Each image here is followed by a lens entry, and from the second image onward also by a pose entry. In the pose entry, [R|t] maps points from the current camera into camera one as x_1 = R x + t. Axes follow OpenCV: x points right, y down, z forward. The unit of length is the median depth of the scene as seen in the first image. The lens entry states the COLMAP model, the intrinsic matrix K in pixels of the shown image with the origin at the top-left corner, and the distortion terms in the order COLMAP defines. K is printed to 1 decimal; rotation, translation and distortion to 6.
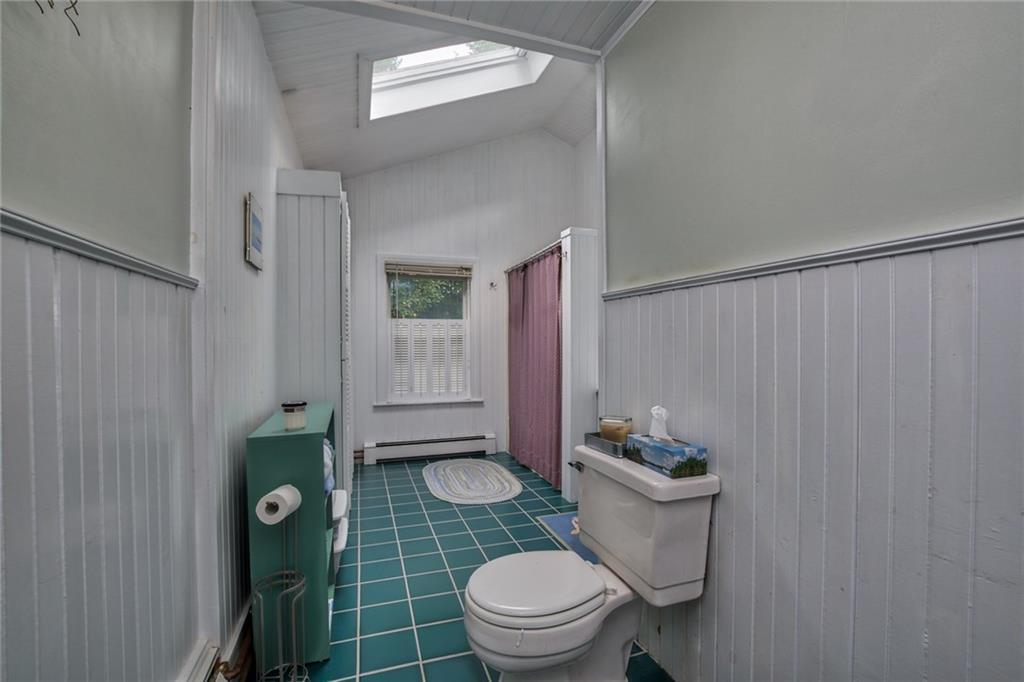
lens RADIAL K [[450.4, 0, 512.5], [0, 450.4, 345.3], [0, 0, 1]] dist [-0.028686, -0.000271]
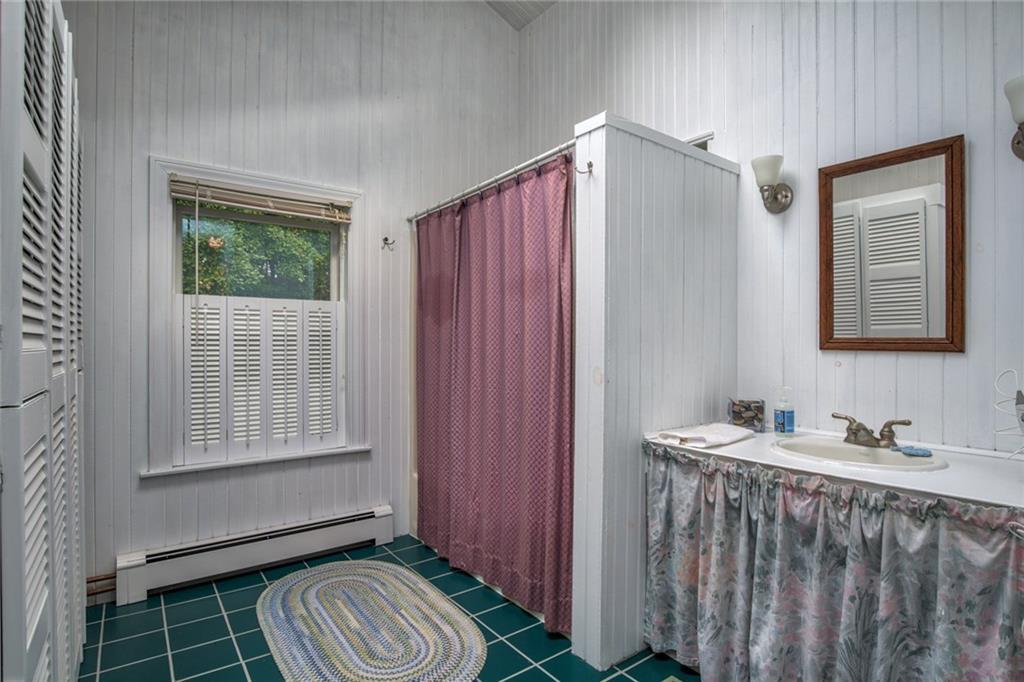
lens RADIAL K [[523.5, 0, 510.2], [0, 523.5, 343.0], [0, 0, 1]] dist [-0.016689, 0.001092]
pose [[0.953048, 0.004325, 0.302788, -0.103390], [-0.002950, 0.999983, -0.005001, -0.004654], [-0.302805, 0.003873, 0.953045, 0.358275]]
